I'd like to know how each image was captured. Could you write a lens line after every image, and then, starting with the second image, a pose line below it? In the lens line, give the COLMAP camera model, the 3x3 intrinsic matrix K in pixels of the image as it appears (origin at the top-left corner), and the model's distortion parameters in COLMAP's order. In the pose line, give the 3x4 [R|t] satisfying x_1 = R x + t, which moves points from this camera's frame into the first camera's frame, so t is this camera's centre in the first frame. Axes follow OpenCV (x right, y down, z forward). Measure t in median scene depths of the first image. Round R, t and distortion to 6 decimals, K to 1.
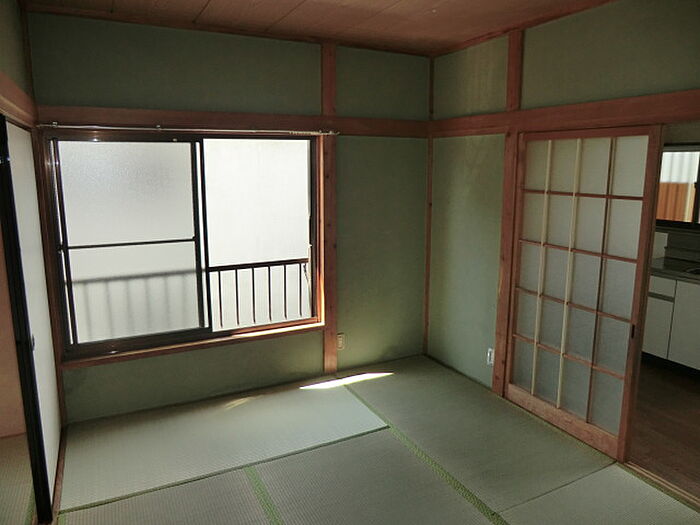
lens RADIAL K [[502.4, 0, 348.0], [0, 502.4, 257.6], [0, 0, 1]] dist [-0.077219, 0.058127]
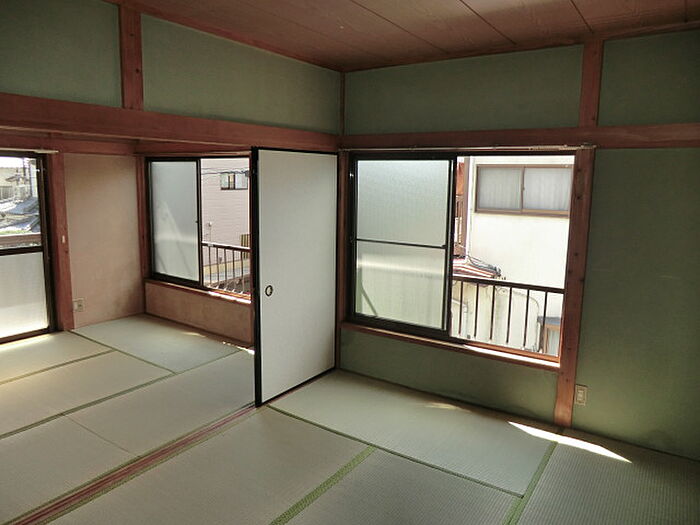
lens RADIAL K [[502.4, 0, 350.3], [0, 502.4, 257.1], [0, 0, 1]] dist [-0.077219, 0.058127]
pose [[0.483945, 0.140090, -0.863813, 0.525400], [-0.171936, 0.983085, 0.063108, -0.047646], [0.858042, 0.117980, 0.499845, 0.261199]]
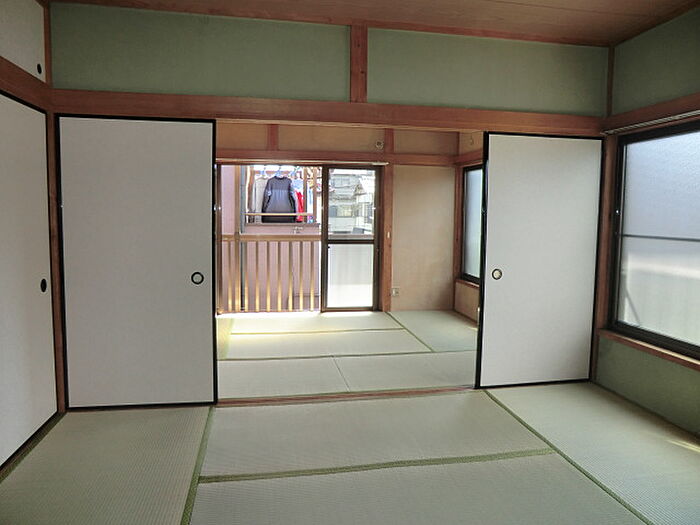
lens RADIAL K [[502.4, 0, 347.8], [0, 502.4, 255.8], [0, 0, 1]] dist [-0.077219, 0.058127]
pose [[-0.277413, 0.080065, -0.957409, 0.571348], [-0.185305, 0.973351, 0.135092, -0.028895], [0.942711, 0.214888, -0.255184, 0.413362]]
